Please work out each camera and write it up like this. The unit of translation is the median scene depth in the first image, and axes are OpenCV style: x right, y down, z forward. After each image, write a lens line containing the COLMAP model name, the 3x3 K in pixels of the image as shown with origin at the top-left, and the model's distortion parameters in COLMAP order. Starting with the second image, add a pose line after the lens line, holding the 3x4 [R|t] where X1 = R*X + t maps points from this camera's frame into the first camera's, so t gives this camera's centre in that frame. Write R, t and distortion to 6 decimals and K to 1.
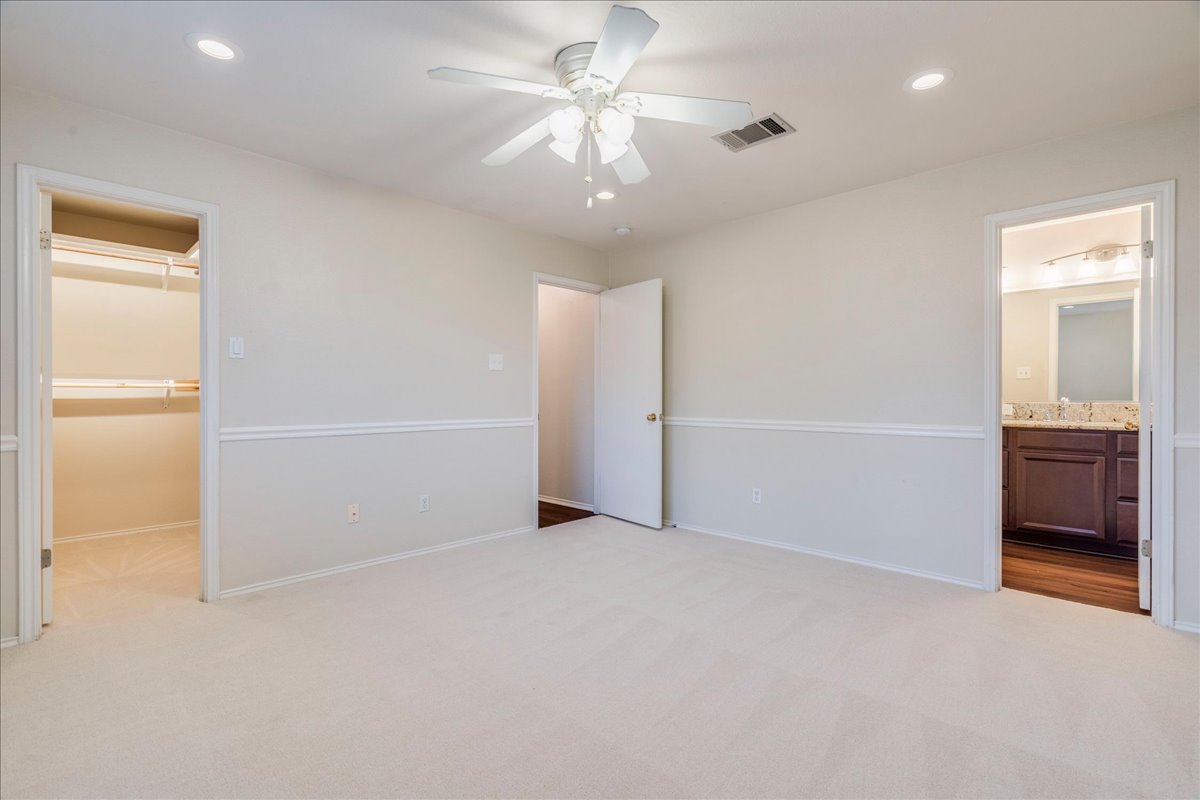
lens RADIAL K [[571.9, 0, 597.8], [0, 571.9, 394.7], [0, 0, 1]] dist [-0.001416, 0.000085]
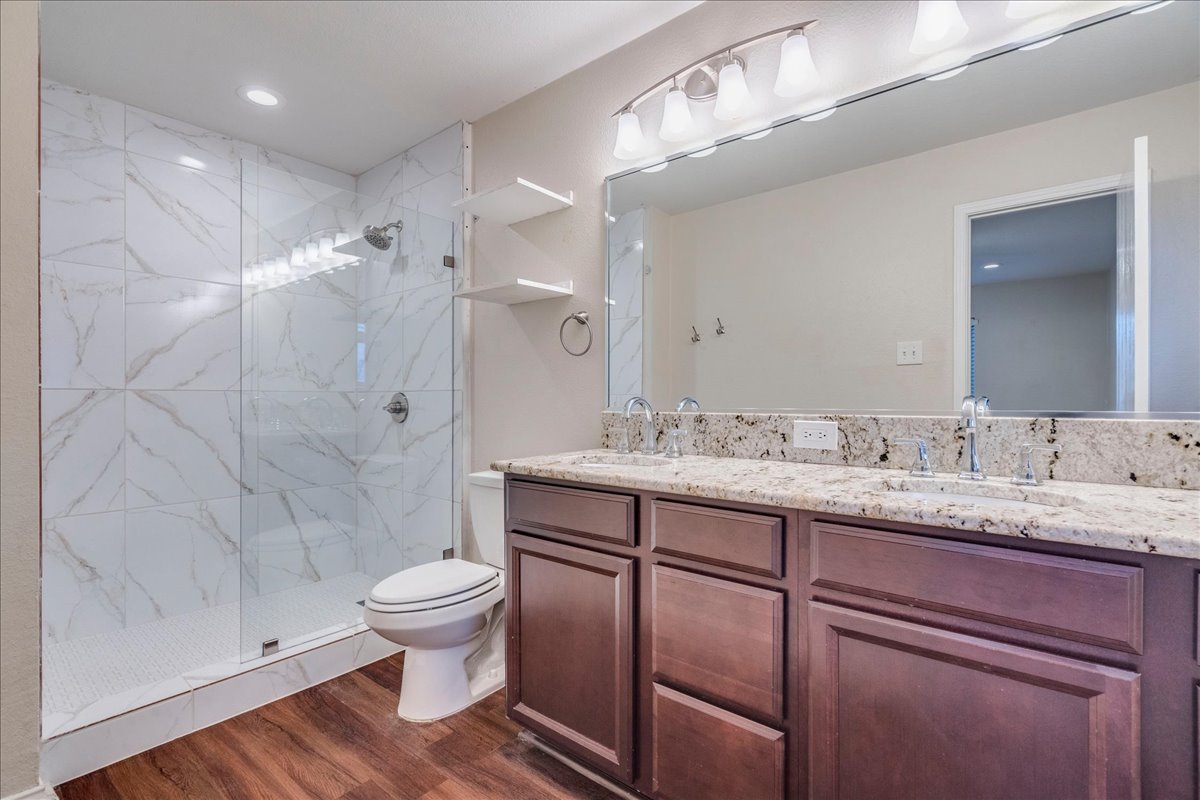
lens RADIAL K [[571.9, 0, 597.8], [0, 571.9, 394.7], [0, 0, 1]] dist [-0.001416, 0.000085]
pose [[0.996809, -0.003713, 0.079741, 0.598095], [0.004238, 0.999970, -0.006423, 0.002490], [-0.079715, 0.006740, 0.996795, 0.717922]]
